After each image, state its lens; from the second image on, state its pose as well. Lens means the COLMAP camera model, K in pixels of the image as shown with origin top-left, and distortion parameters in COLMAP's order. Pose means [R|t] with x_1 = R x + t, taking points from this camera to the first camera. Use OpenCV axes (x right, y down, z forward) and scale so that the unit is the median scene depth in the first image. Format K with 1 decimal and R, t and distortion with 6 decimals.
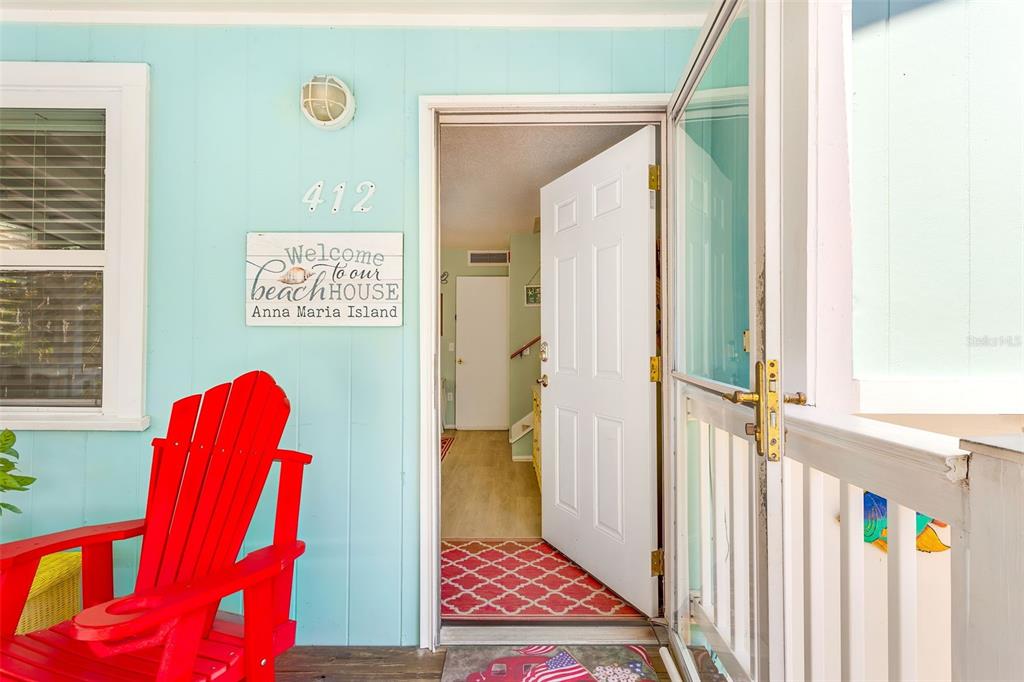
lens RADIAL K [[489.8, 0, 513.3], [0, 489.8, 336.5], [0, 0, 1]] dist [0.001350, 0.000293]
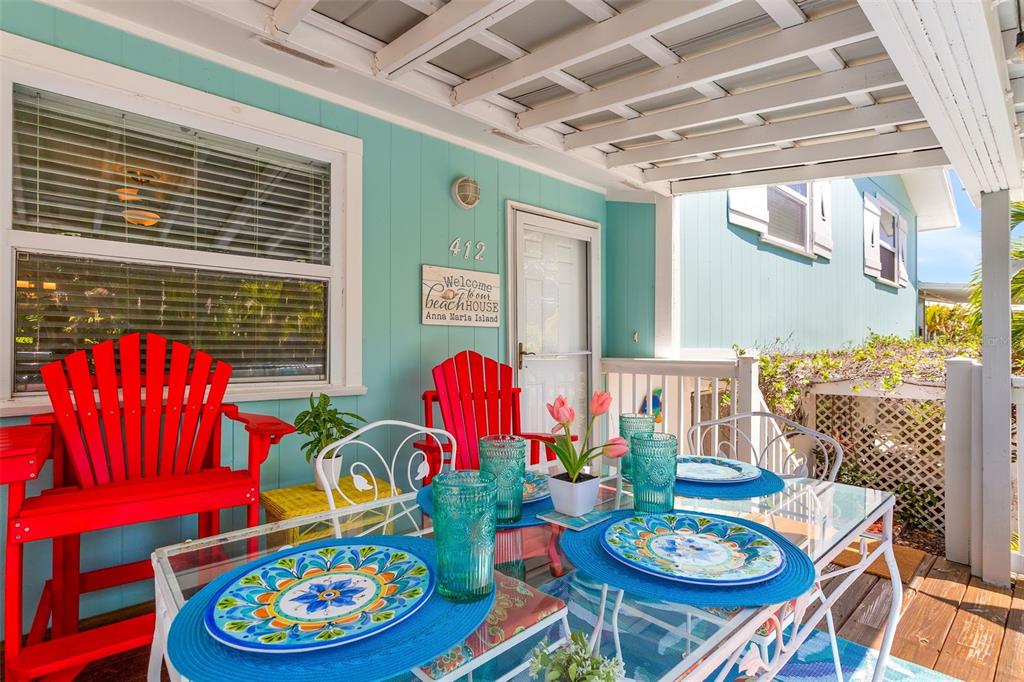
lens RADIAL K [[489.8, 0, 511.3], [0, 489.8, 341.4], [0, 0, 1]] dist [0.001350, 0.000293]
pose [[0.745432, 0.005180, 0.666561, -1.375441], [0.002554, 0.999940, -0.010627, 0.050096], [-0.666577, 0.009624, 0.745374, -0.351137]]
